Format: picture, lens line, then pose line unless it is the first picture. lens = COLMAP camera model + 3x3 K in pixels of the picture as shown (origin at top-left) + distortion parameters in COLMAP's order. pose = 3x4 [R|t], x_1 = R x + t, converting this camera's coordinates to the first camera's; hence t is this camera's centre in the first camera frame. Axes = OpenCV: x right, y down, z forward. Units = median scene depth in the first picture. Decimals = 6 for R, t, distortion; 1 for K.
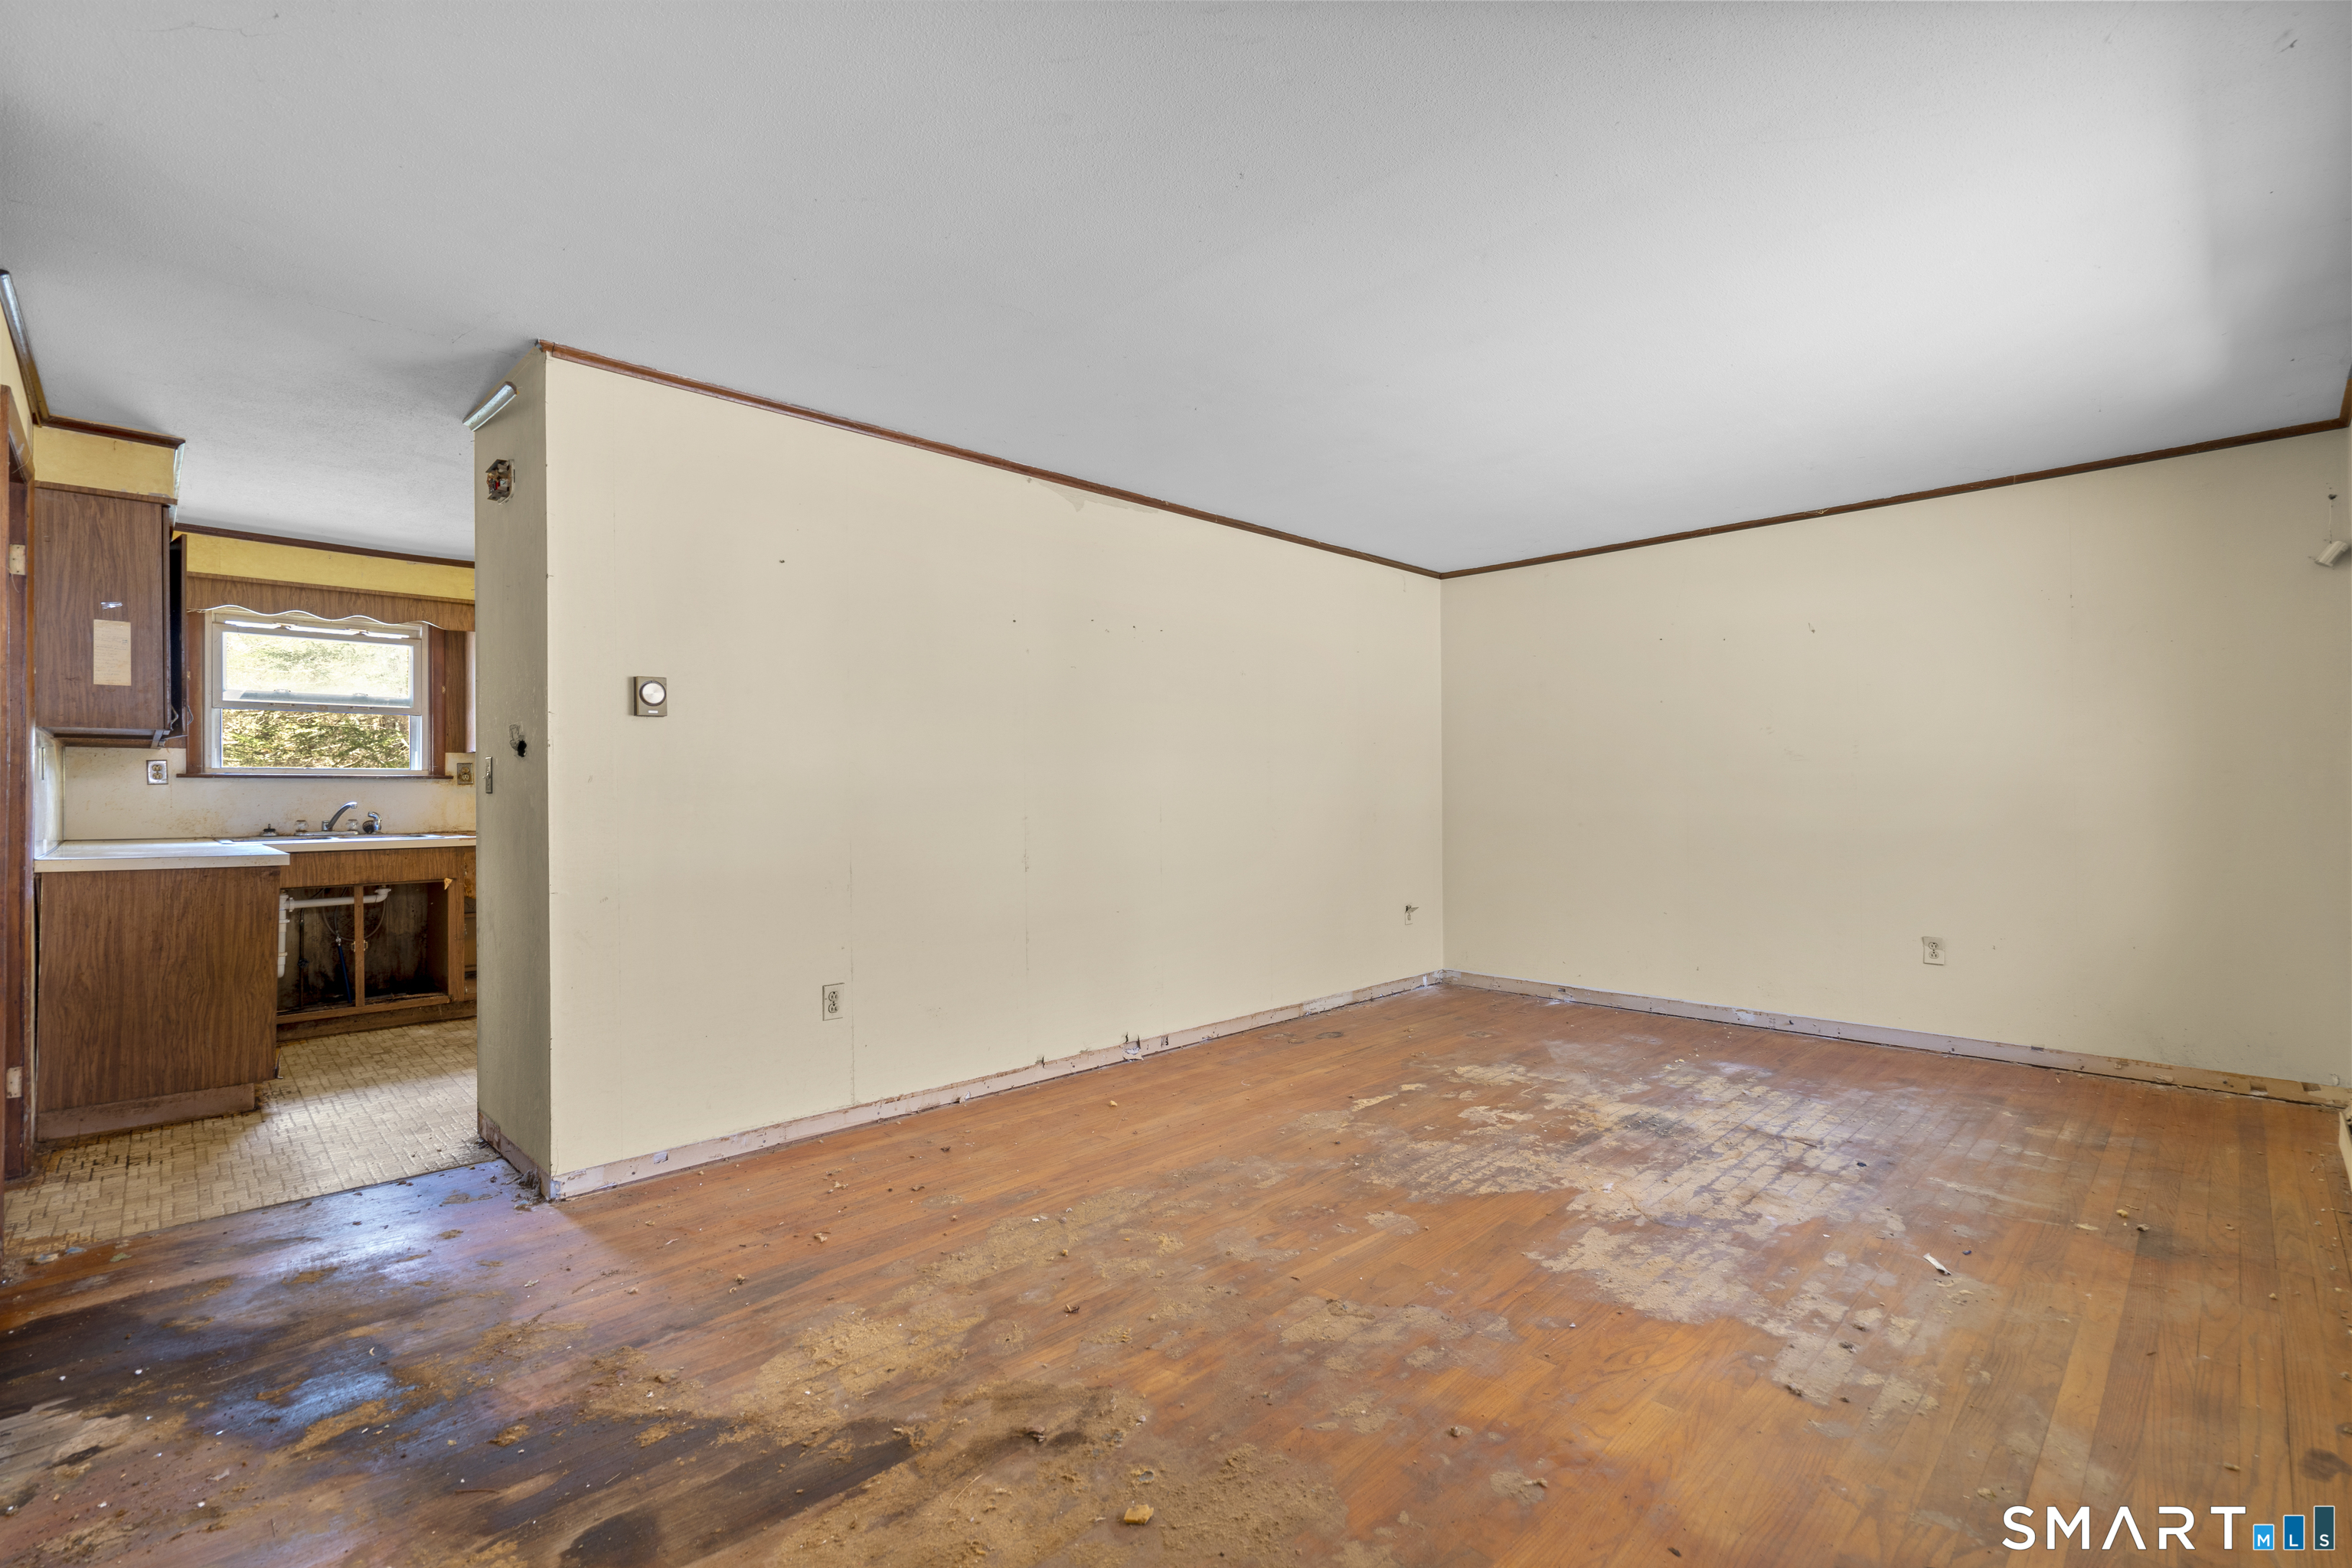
lens RADIAL K [[1054.1, 0, 1171.7], [0, 1054.1, 783.1], [0, 0, 1]] dist [-0.004885, 0.001183]
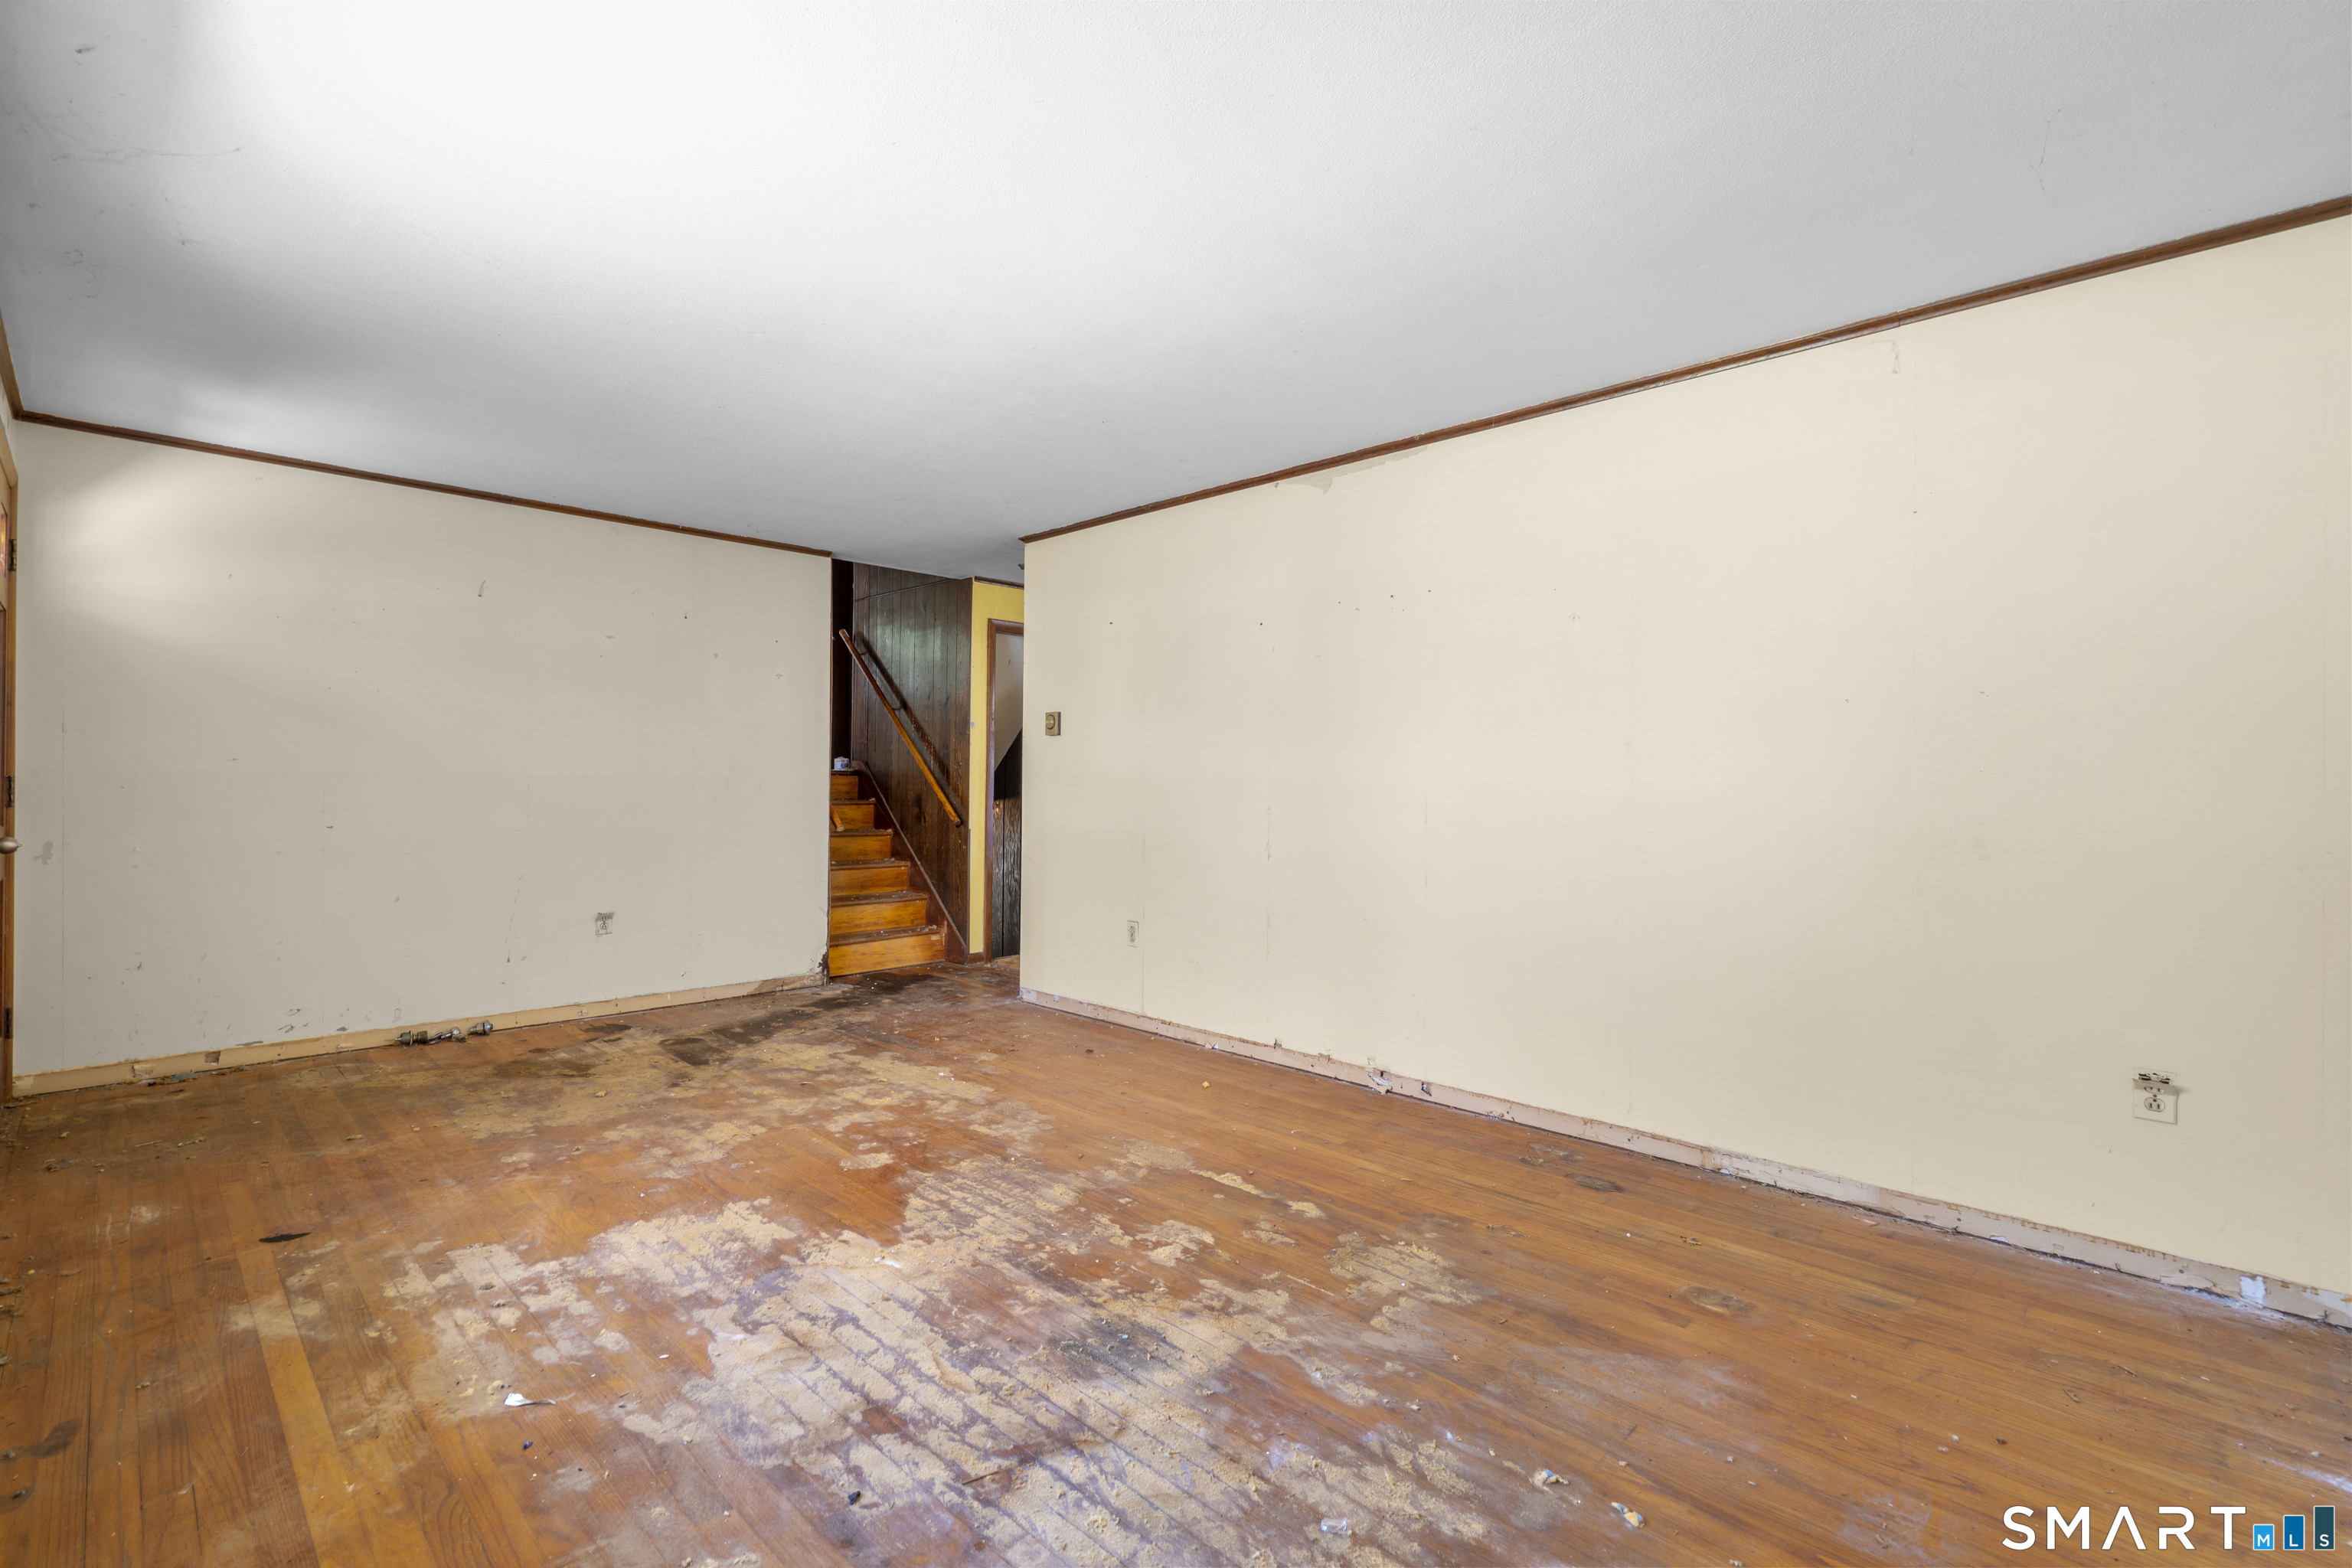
lens RADIAL K [[1054.1, 0, 1175.3], [0, 1054.1, 785.5], [0, 0, 1]] dist [-0.004885, 0.001183]
pose [[0.016250, 0.010699, -0.999811, 1.123613], [-0.001299, 0.999942, 0.010679, -0.001926], [0.999867, 0.001125, 0.016262, 1.092831]]
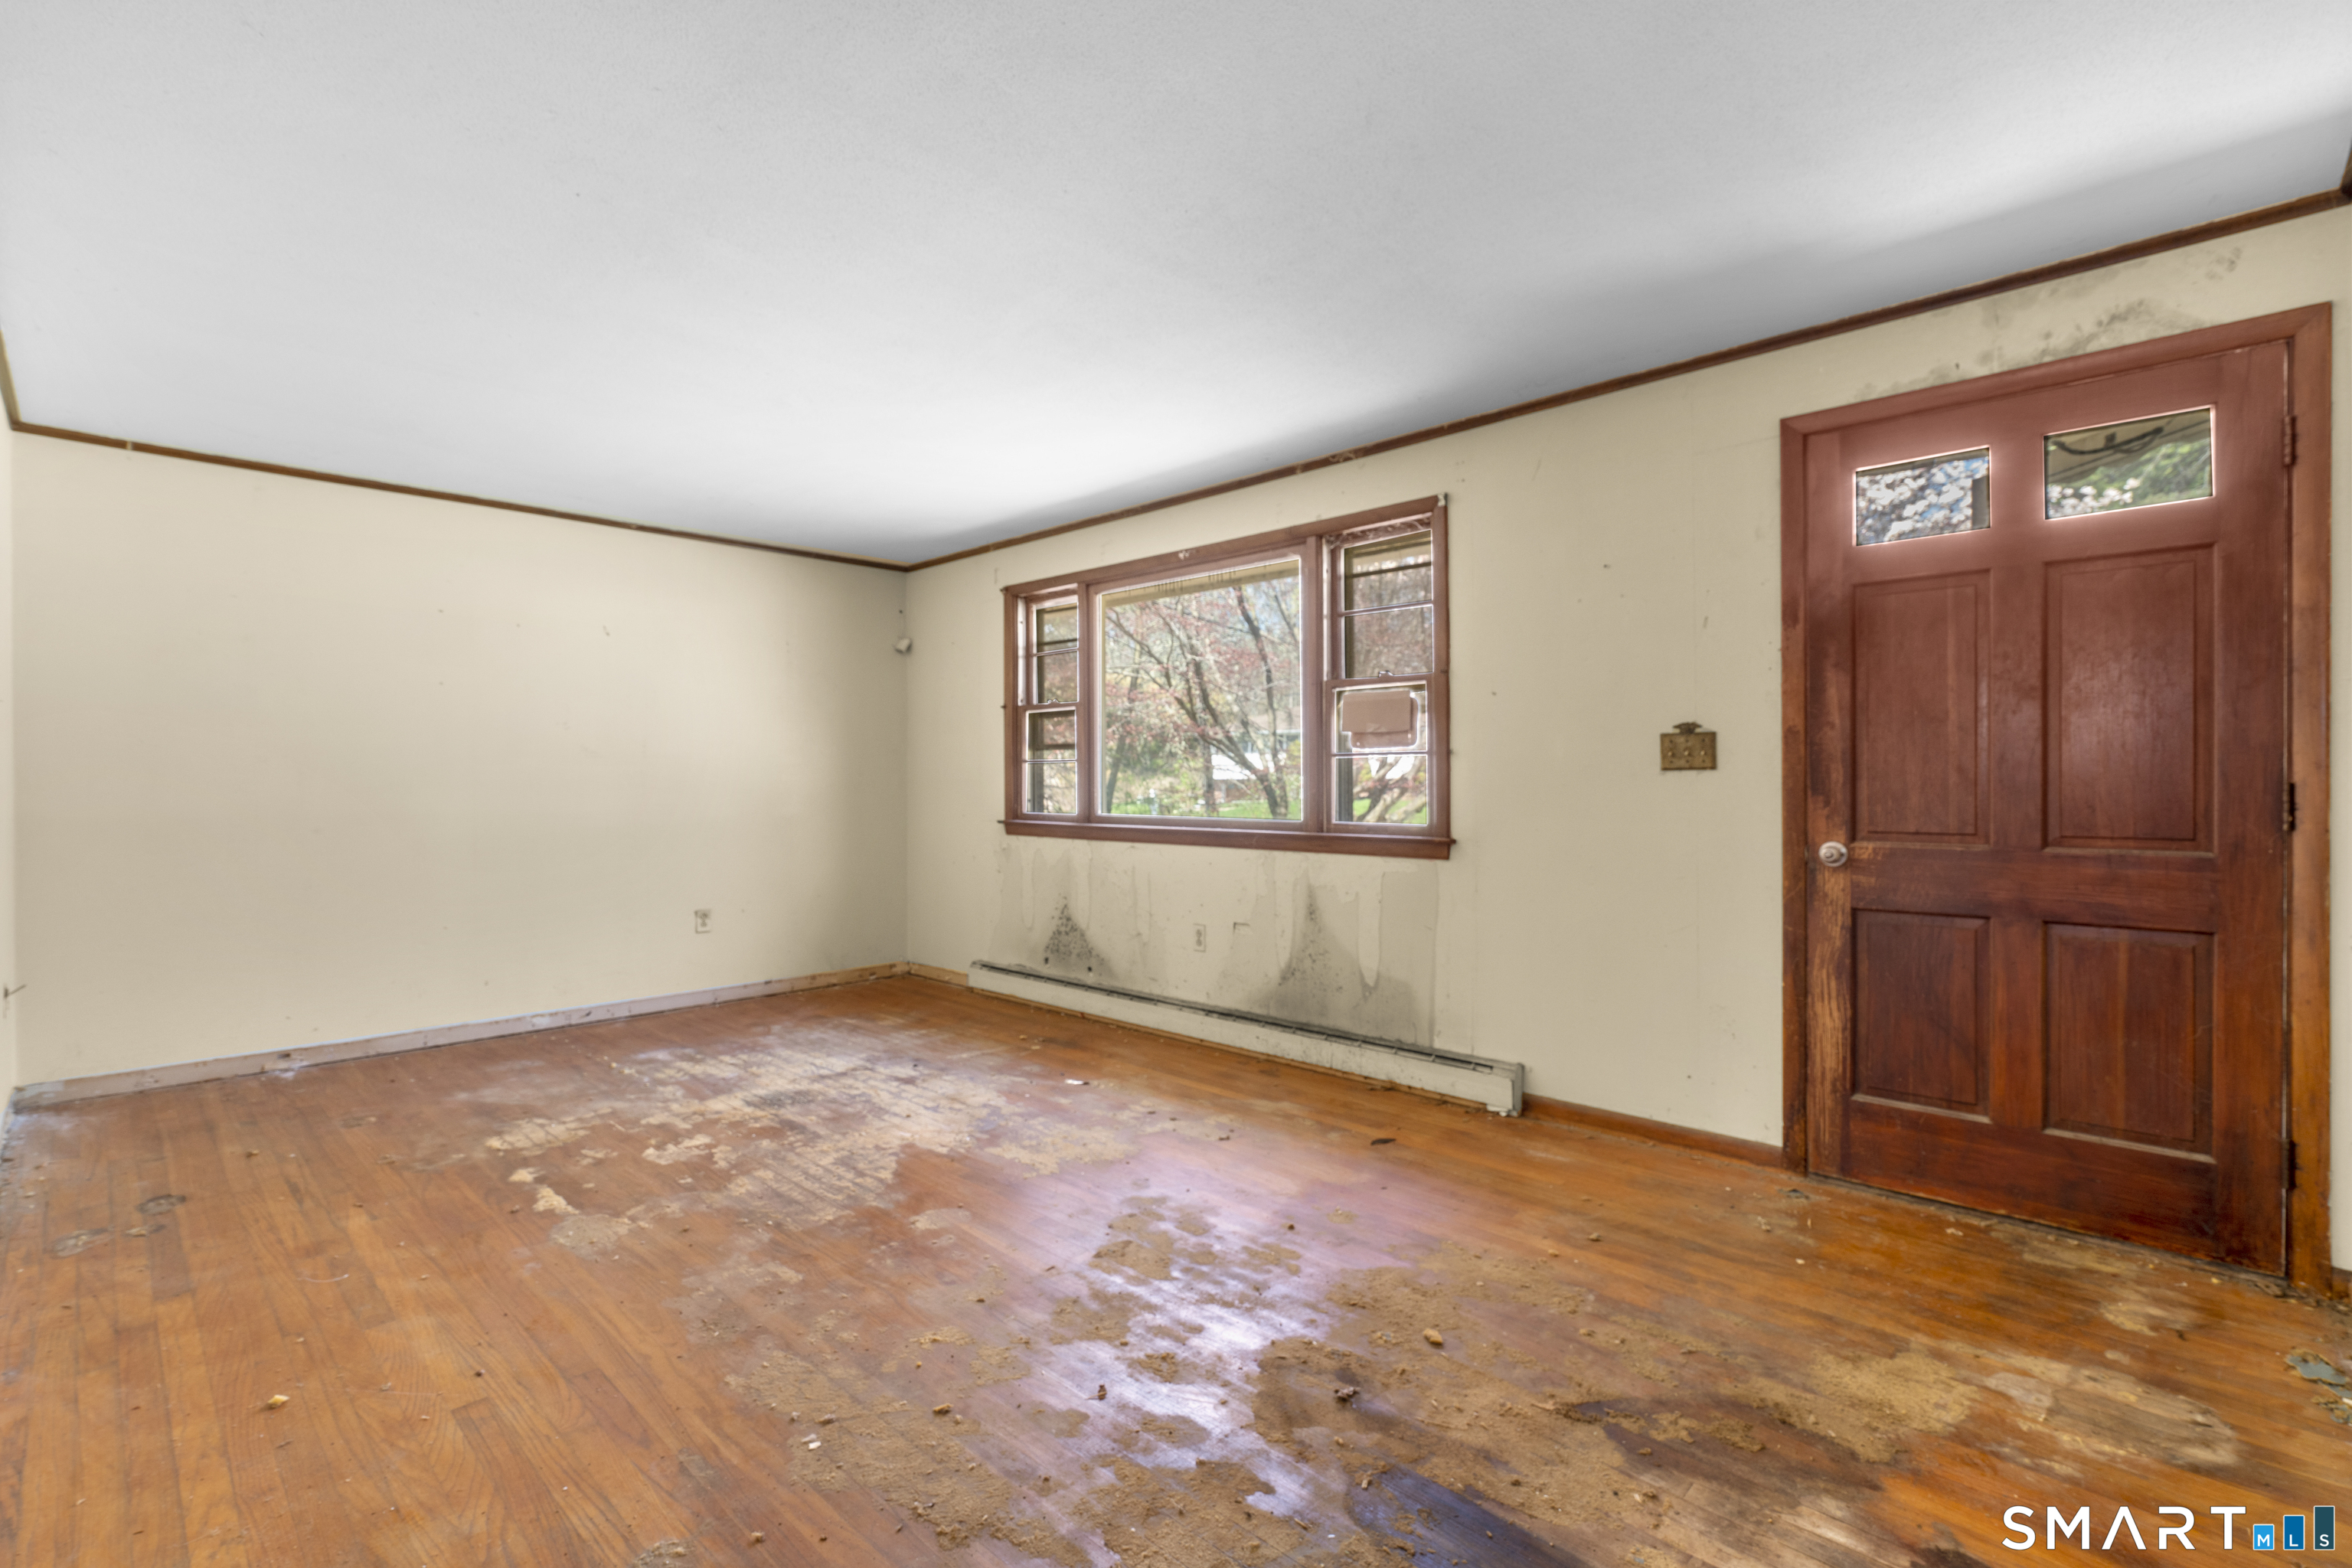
lens RADIAL K [[1054.1, 0, 1172.7], [0, 1054.1, 785.5], [0, 0, 1]] dist [-0.004885, 0.001183]
pose [[-0.023368, 0.003541, 0.999721, -0.655844], [-0.005497, 0.999978, -0.003670, 0.009574], [-0.999712, -0.005581, -0.023348, 0.669944]]
